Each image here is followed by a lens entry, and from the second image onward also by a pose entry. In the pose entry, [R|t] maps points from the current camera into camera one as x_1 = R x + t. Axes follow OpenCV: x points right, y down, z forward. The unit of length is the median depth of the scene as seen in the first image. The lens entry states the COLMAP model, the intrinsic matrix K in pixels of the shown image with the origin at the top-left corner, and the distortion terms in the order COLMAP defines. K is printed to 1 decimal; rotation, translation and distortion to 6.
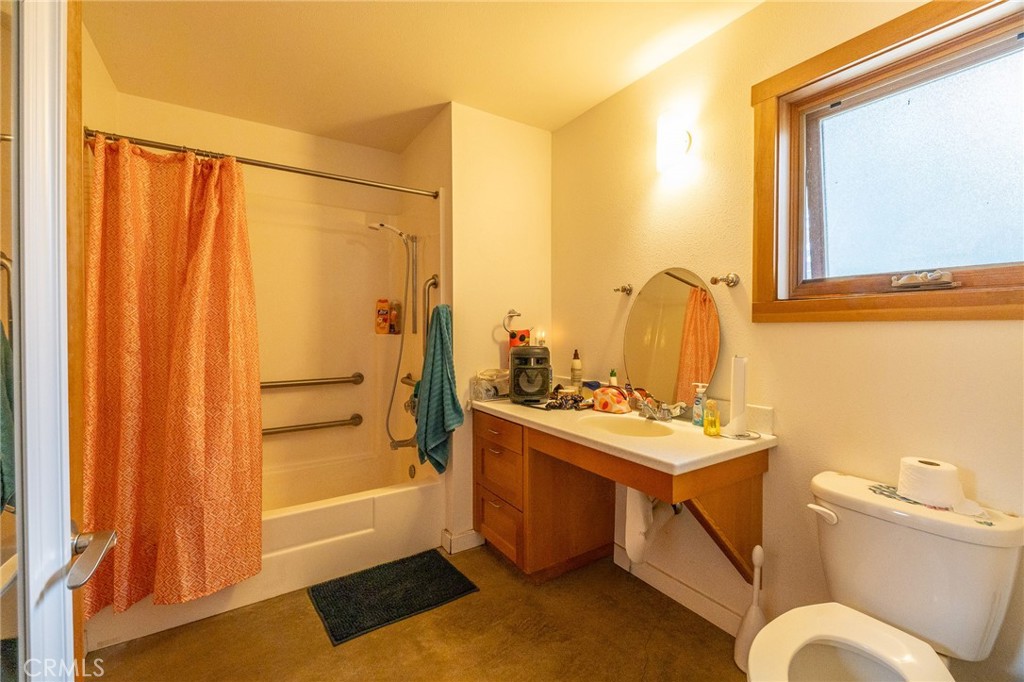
lens RADIAL K [[428.0, 0, 509.9], [0, 428.0, 332.4], [0, 0, 1]] dist [-0.002241, 0.000251]
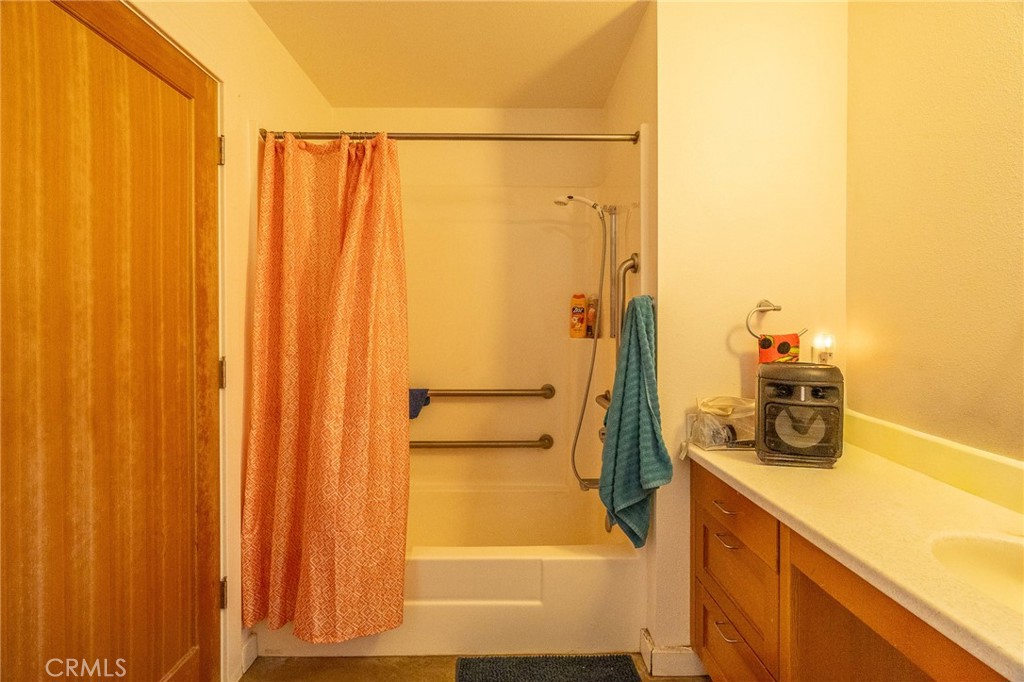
lens RADIAL K [[428.0, 0, 509.9], [0, 428.0, 332.4], [0, 0, 1]] dist [-0.002241, 0.000251]
pose [[0.844321, 0.004389, -0.535820, 0.028195], [-0.006982, 0.999972, -0.002811, -0.004128], [0.535793, 0.006115, 0.844327, 0.335047]]
